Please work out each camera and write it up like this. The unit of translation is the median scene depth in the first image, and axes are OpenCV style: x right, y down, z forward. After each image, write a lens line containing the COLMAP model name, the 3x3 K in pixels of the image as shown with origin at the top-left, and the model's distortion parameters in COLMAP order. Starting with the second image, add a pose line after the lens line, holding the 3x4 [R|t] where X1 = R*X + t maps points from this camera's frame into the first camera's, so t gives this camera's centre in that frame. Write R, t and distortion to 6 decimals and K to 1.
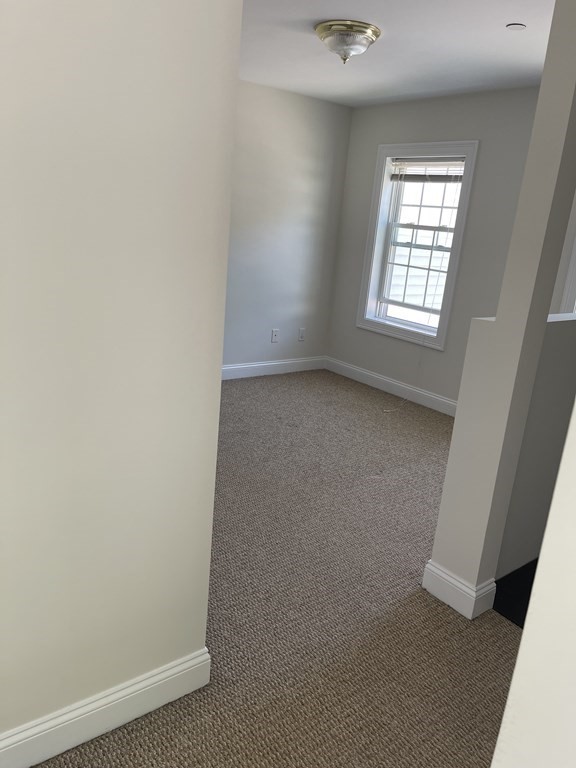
lens RADIAL K [[592.5, 0, 288.0], [0, 592.5, 384.0], [0, 0, 1]] dist [0.060461, -0.003468]
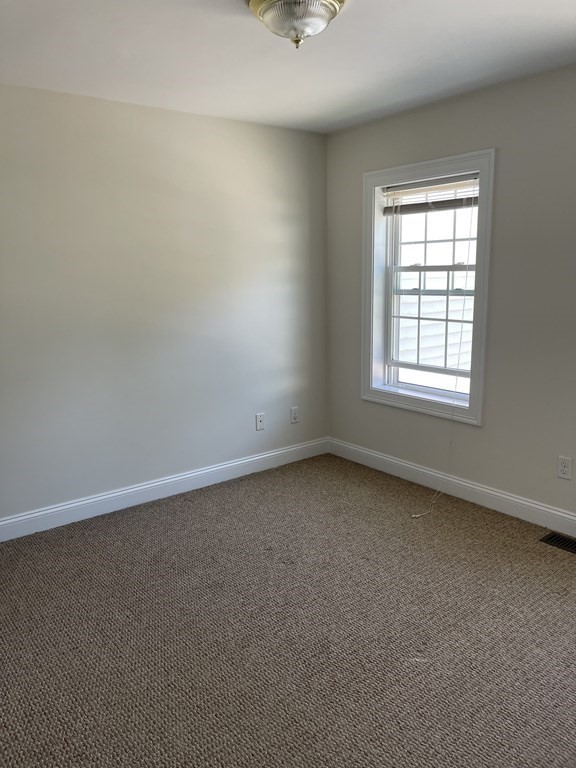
lens RADIAL K [[592.5, 0, 288.0], [0, 592.5, 384.0], [0, 0, 1]] dist [0.060461, -0.003468]
pose [[0.994280, -0.105707, -0.015290, 0.035505], [0.104071, 0.991026, -0.083881, -0.067710], [0.024020, 0.081810, 0.996358, 0.235519]]
